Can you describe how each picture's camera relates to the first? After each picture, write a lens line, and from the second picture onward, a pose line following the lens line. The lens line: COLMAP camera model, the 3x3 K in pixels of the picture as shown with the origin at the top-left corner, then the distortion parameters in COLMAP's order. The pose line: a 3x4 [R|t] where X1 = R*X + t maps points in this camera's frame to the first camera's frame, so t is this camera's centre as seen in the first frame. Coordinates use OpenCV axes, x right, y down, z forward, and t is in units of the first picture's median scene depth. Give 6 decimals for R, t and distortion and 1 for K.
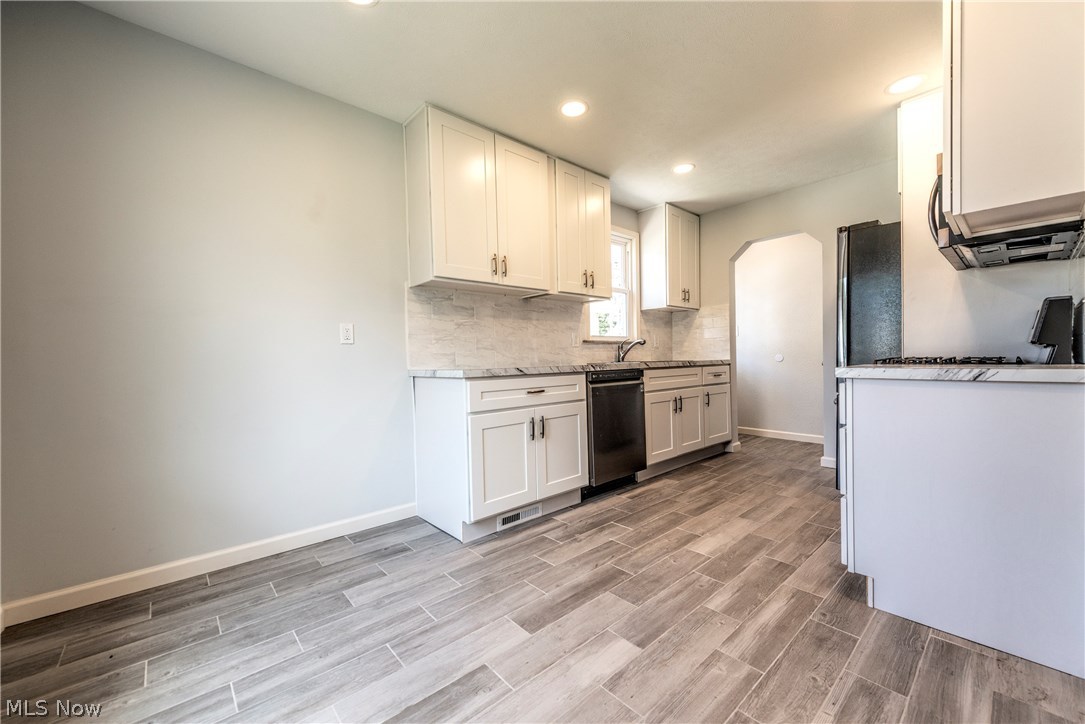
lens RADIAL K [[420.8, 0, 538.7], [0, 420.8, 363.1], [0, 0, 1]] dist [0.011031, -0.000325]
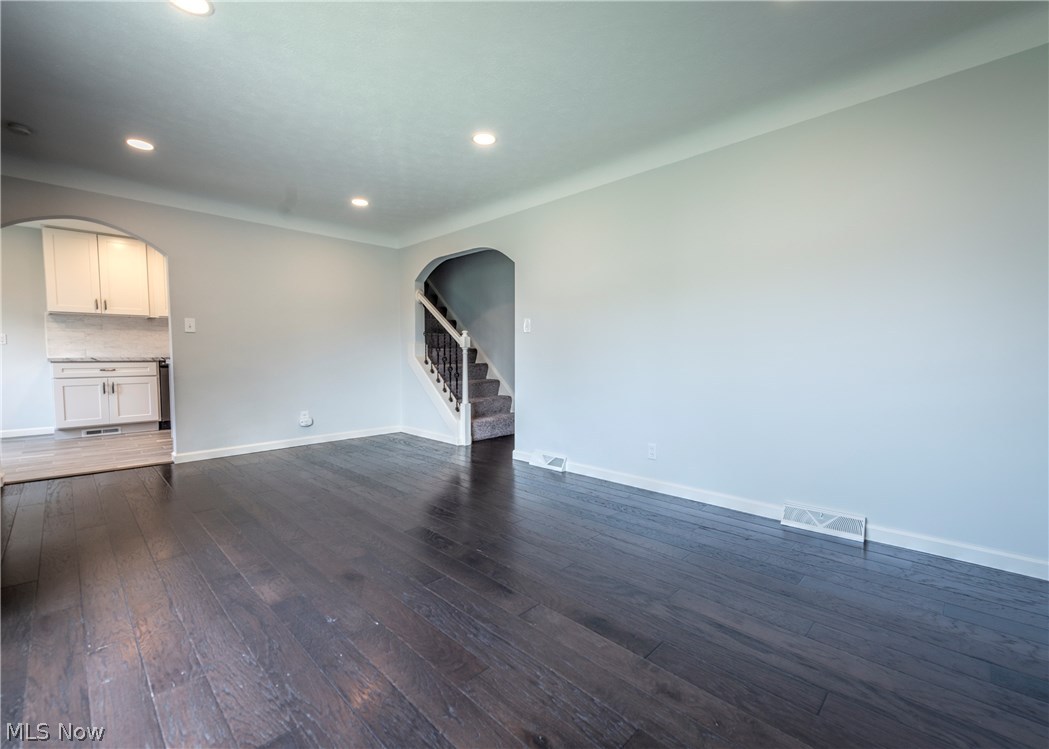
lens RADIAL K [[450.0, 0, 524.8], [0, 450.0, 376.5], [0, 0, 1]] dist [0.018444, -0.007317]
pose [[0.997136, 0.017115, 0.073670, 1.696070], [-0.020287, 0.998890, 0.042519, -0.031481], [-0.072861, -0.043892, 0.996376, -1.221409]]
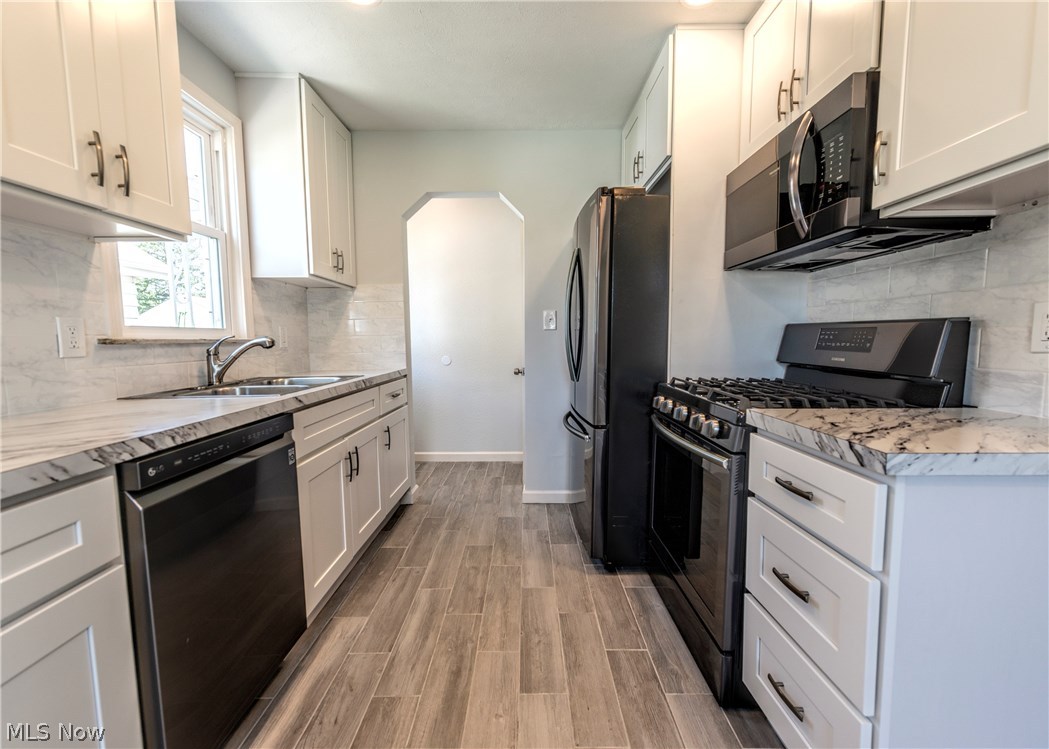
lens RADIAL K [[450.0, 0, 524.8], [0, 450.0, 376.5], [0, 0, 1]] dist [0.018444, -0.007317]
pose [[0.662273, -0.049032, 0.747657, 0.070444], [0.003524, 0.998049, 0.062331, -0.061398], [-0.749254, -0.038646, 0.661154, 0.610870]]
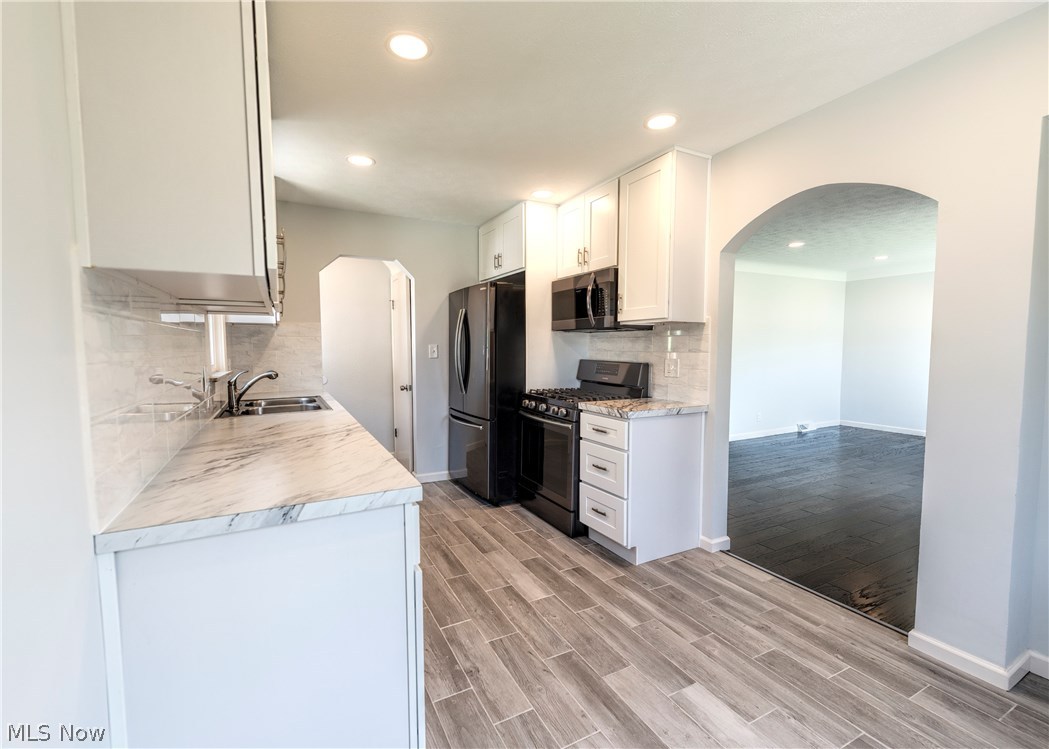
lens RADIAL K [[466.5, 0, 524.5], [0, 466.5, 374.5], [0, 0, 1]] dist [0.018250, -0.000596]
pose [[0.235975, -0.040679, 0.970907, -0.565241], [0.006695, 0.999168, 0.040235, -0.112640], [-0.971736, -0.002994, 0.236051, 0.606907]]
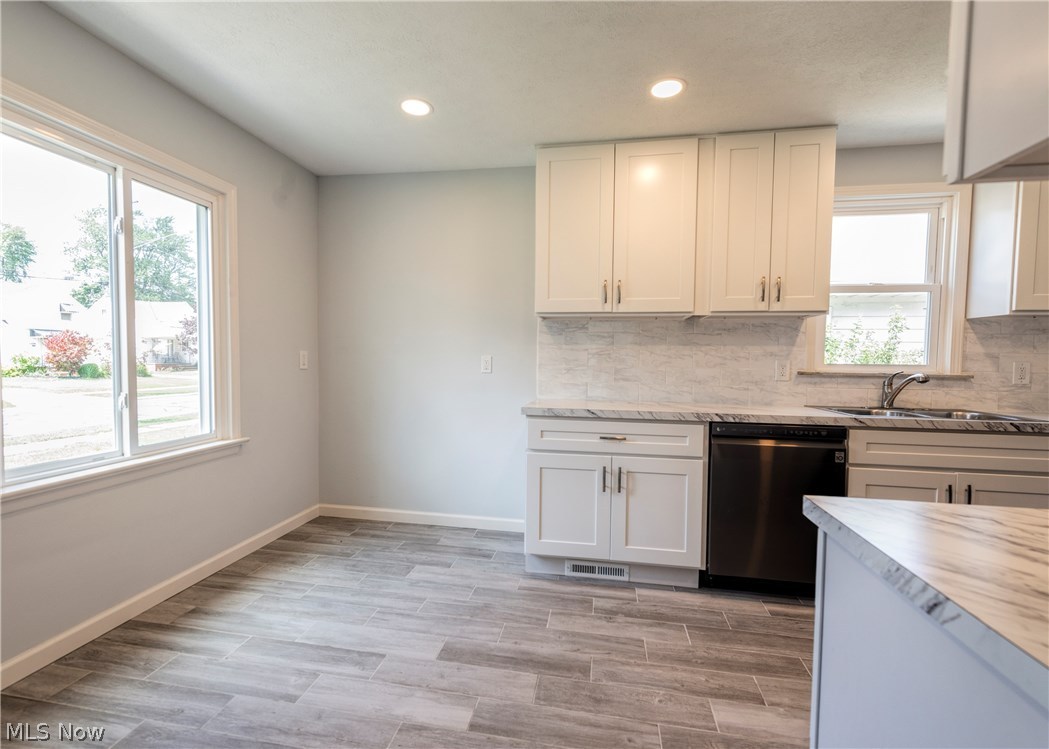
lens RADIAL K [[466.5, 0, 524.5], [0, 466.5, 374.5], [0, 0, 1]] dist [0.018250, -0.000596]
pose [[0.627574, 0.058658, -0.776344, 0.584227], [-0.033404, 0.998268, 0.048423, -0.098646], [0.777840, -0.004456, 0.628447, 0.226519]]
